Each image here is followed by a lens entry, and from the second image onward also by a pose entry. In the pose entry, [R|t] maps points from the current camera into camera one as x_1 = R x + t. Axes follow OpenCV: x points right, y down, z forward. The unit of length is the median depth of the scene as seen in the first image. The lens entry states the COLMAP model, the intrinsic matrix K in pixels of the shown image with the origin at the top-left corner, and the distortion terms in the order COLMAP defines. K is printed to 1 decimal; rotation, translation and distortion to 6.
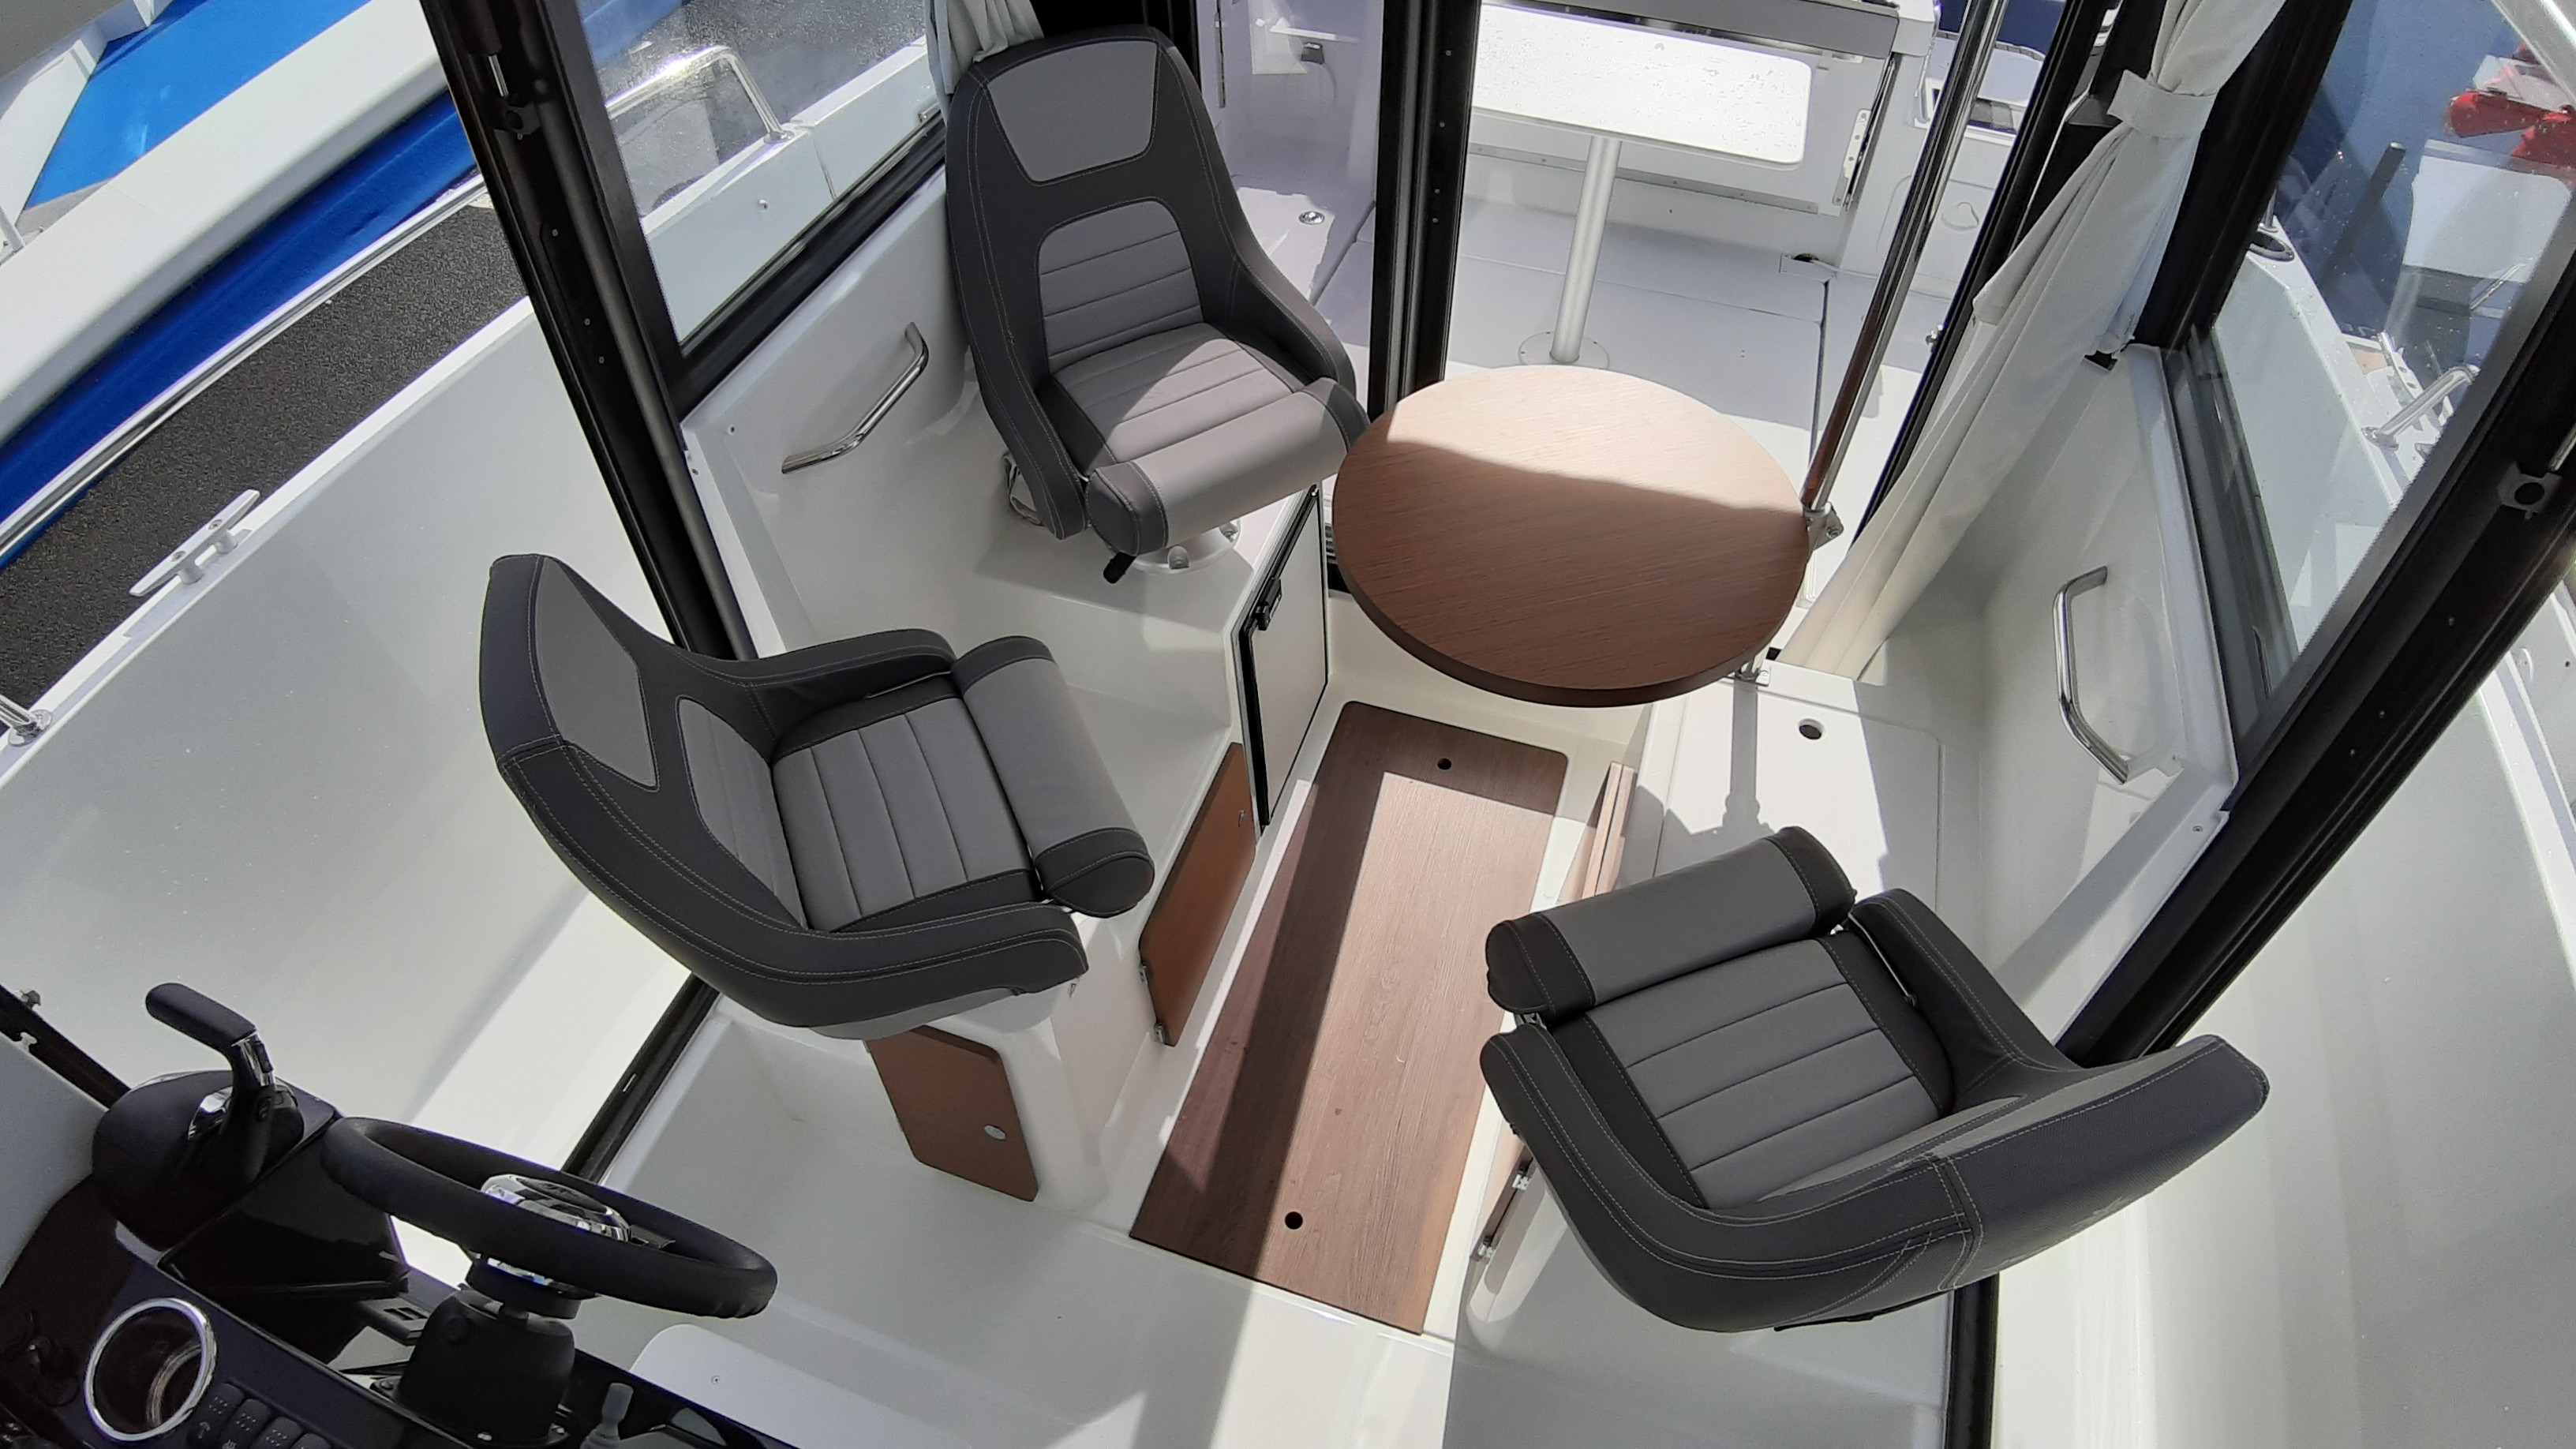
lens RADIAL K [[1409.9, 0, 1295.4], [0, 1409.9, 719.0], [0, 0, 1]] dist [-0.105376, 0.000087]
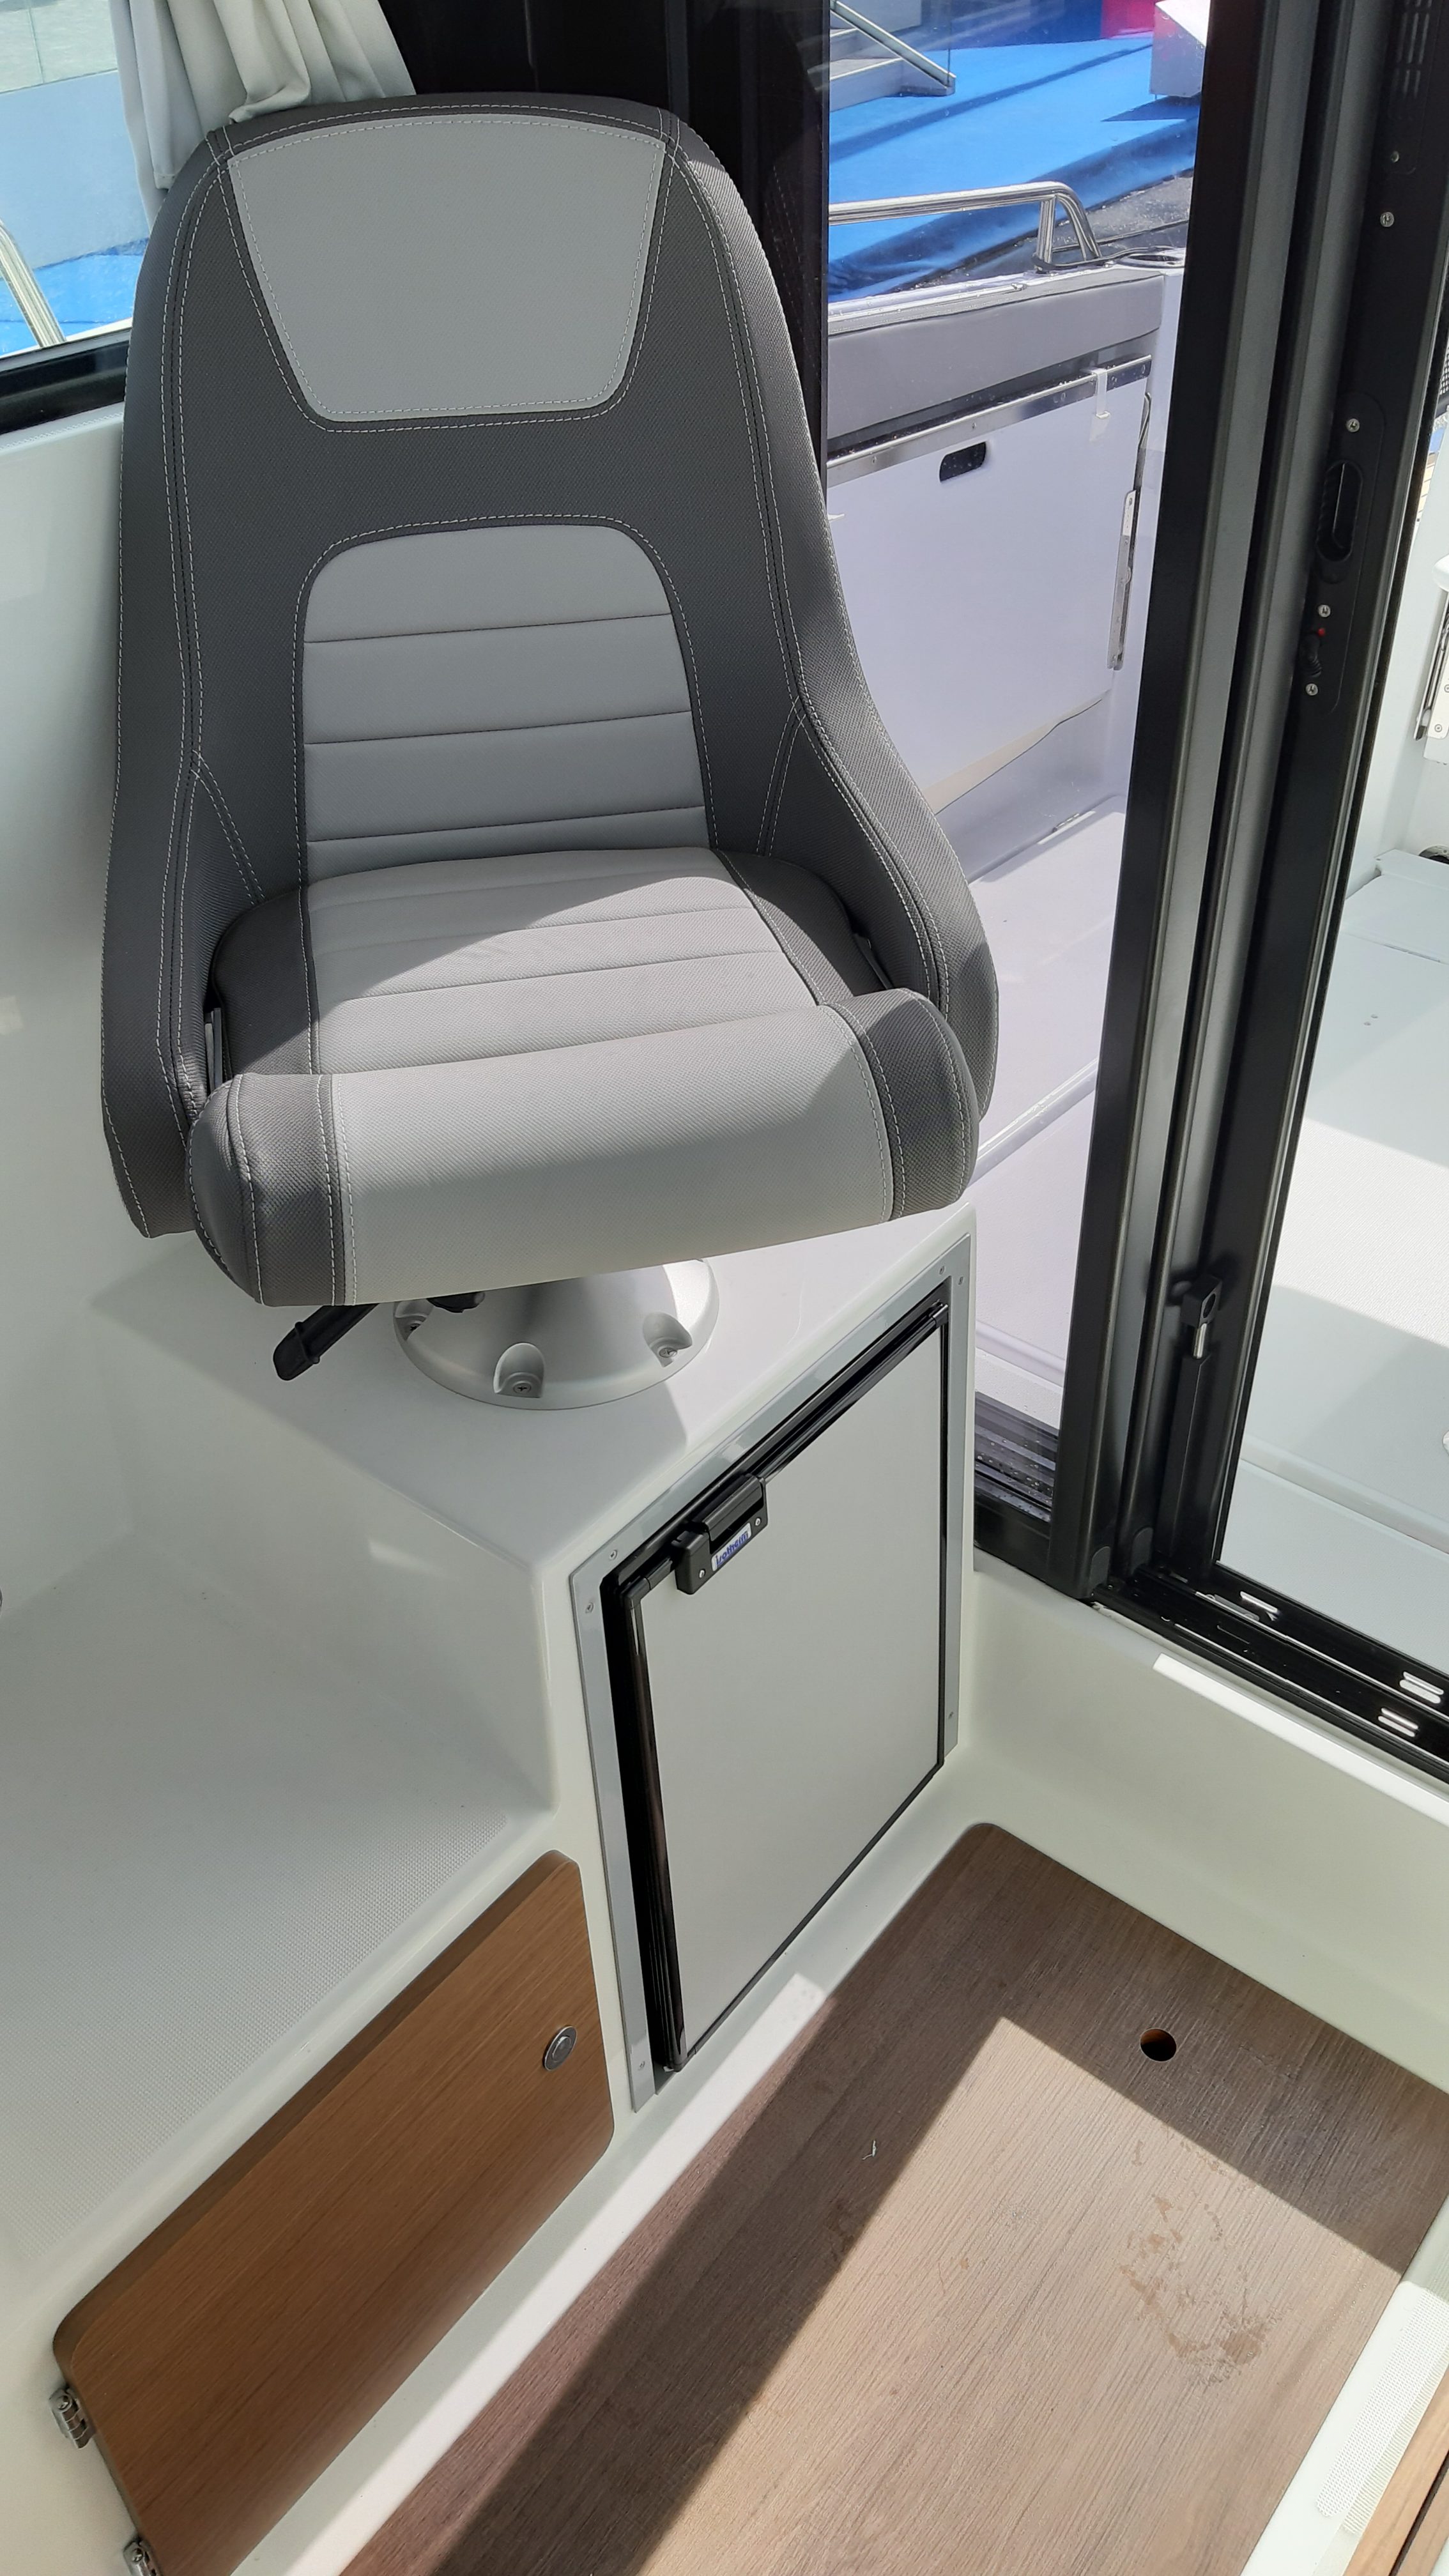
lens RADIAL K [[2179.3, 0, 719.1], [0, 2179.3, 1186.9], [0, 0, 1]] dist [-0.005233, -0.006860]
pose [[0.940955, 0.193170, -0.278007, 0.158560], [-0.254856, 0.944749, -0.206148, -0.054190], [0.222826, 0.264828, 0.938198, 0.444891]]
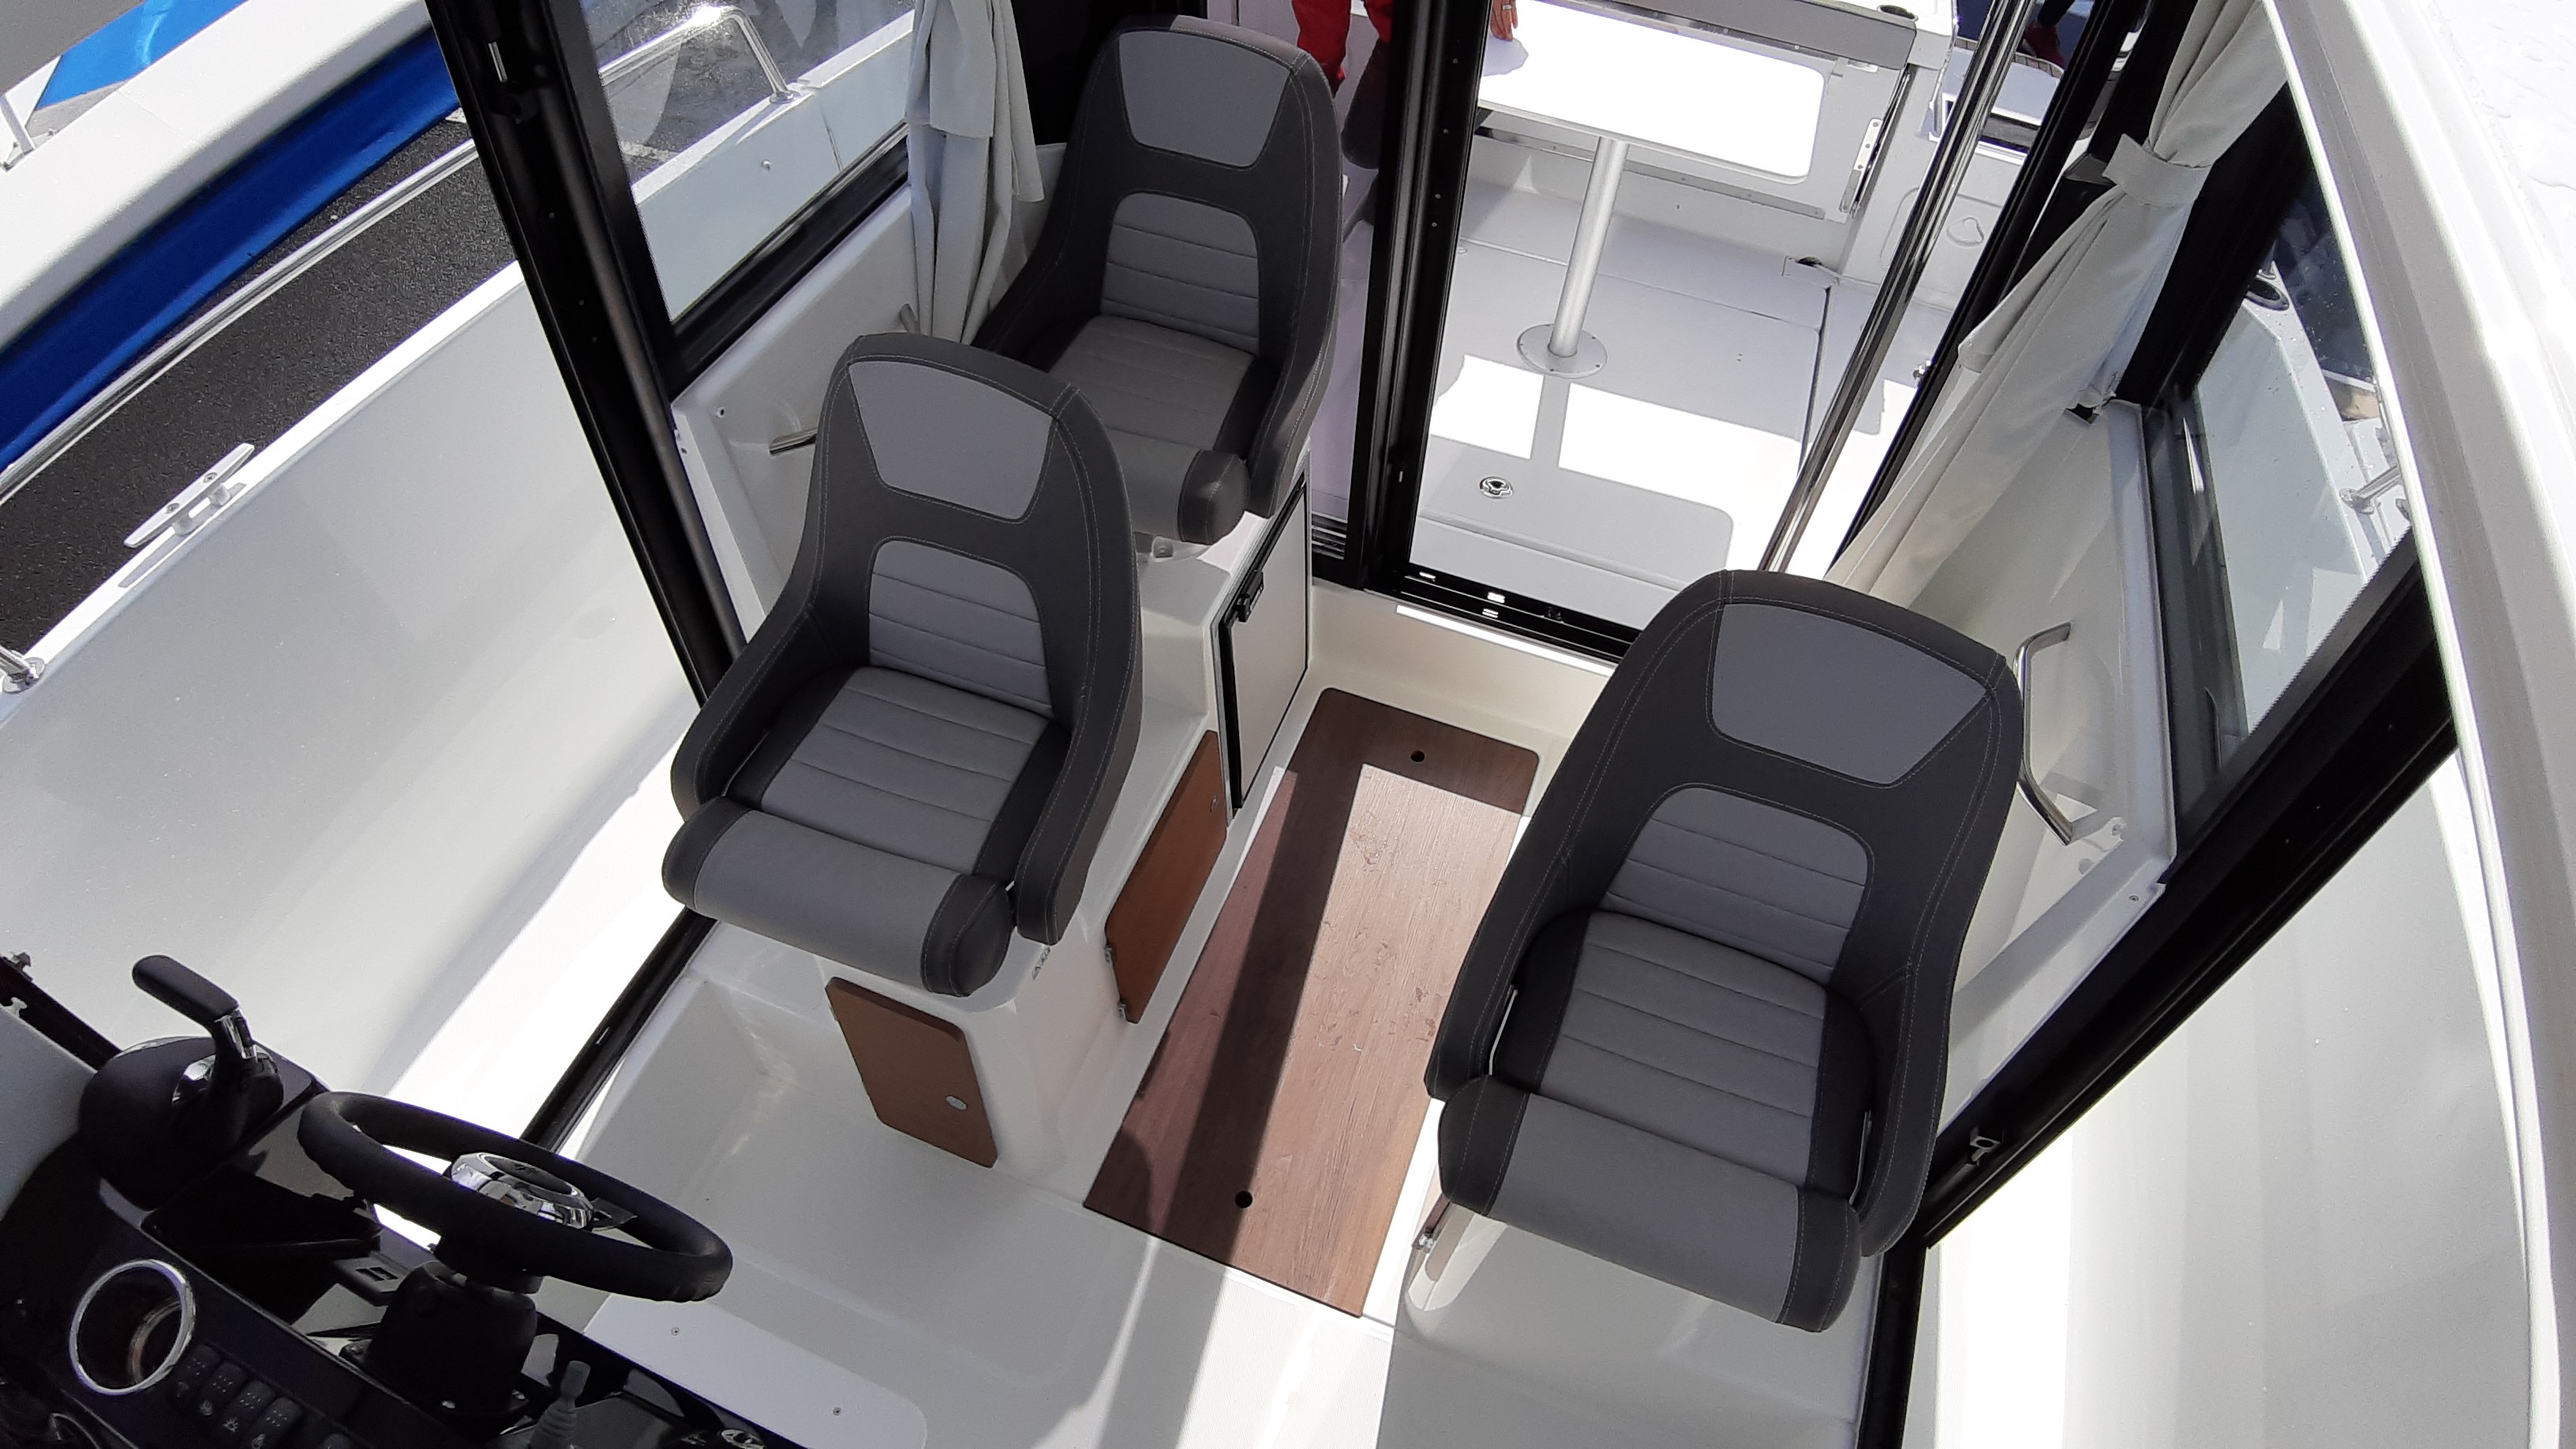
lens RADIAL K [[1404.2, 0, 1288.0], [0, 1404.2, 724.5], [0, 0, 1]] dist [-0.104550, -0.000816]
pose [[0.998713, 0.050614, 0.003124, 0.011597], [-0.050702, 0.997807, 0.042561, -0.039270], [-0.000963, -0.042665, 0.999089, -0.011449]]
